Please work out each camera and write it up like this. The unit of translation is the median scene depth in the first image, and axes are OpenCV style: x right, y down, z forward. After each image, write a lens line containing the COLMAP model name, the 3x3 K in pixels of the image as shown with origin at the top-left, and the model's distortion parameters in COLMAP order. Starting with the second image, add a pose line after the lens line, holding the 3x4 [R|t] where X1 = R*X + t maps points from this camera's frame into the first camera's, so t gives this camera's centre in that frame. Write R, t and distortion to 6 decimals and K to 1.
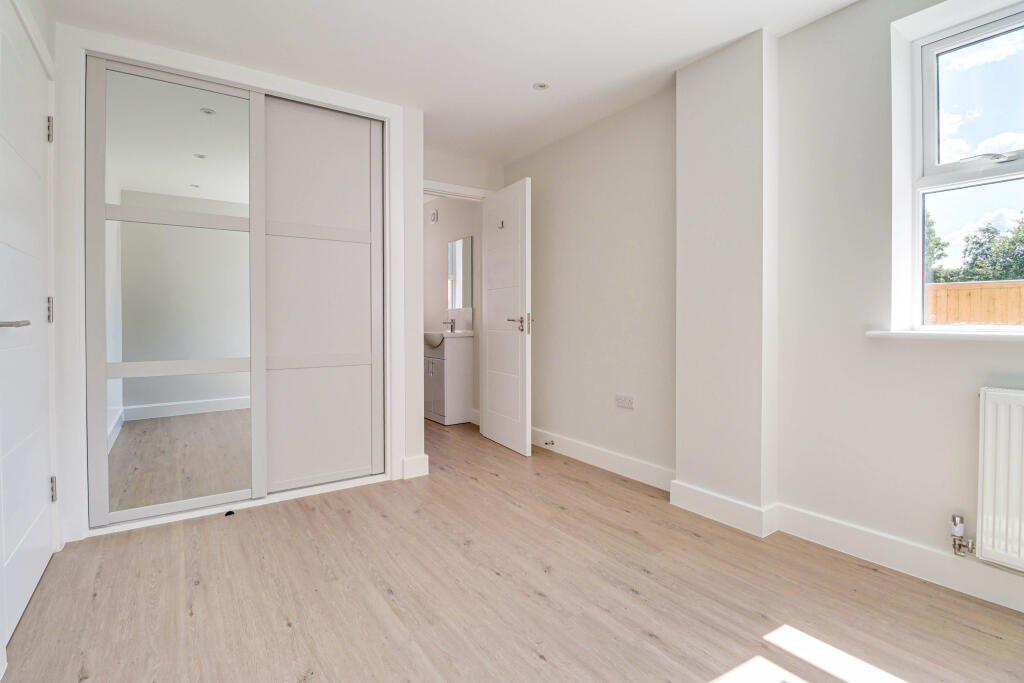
lens RADIAL K [[477.5, 0, 512.0], [0, 477.5, 341.5], [0, 0, 1]] dist [0.001562, -0.015267]
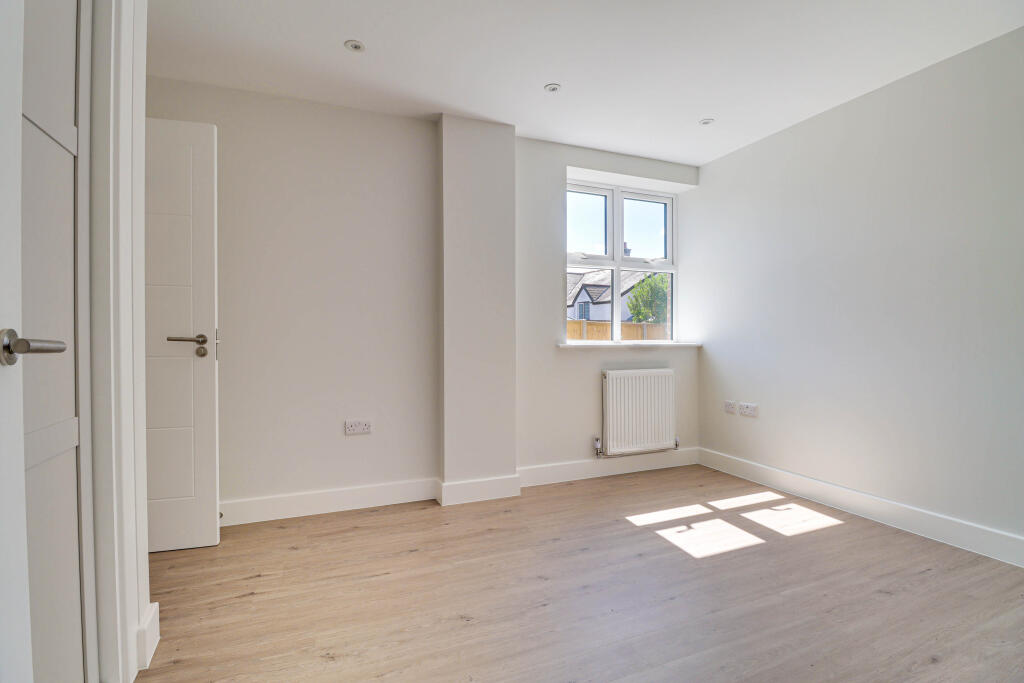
lens RADIAL K [[477.5, 0, 512.0], [0, 477.5, 341.5], [0, 0, 1]] dist [0.001562, -0.015267]
pose [[0.213265, -0.015149, 0.976877, -0.723975], [0.042148, 0.999092, 0.006292, -0.038559], [-0.976085, 0.039832, 0.213710, 0.620805]]
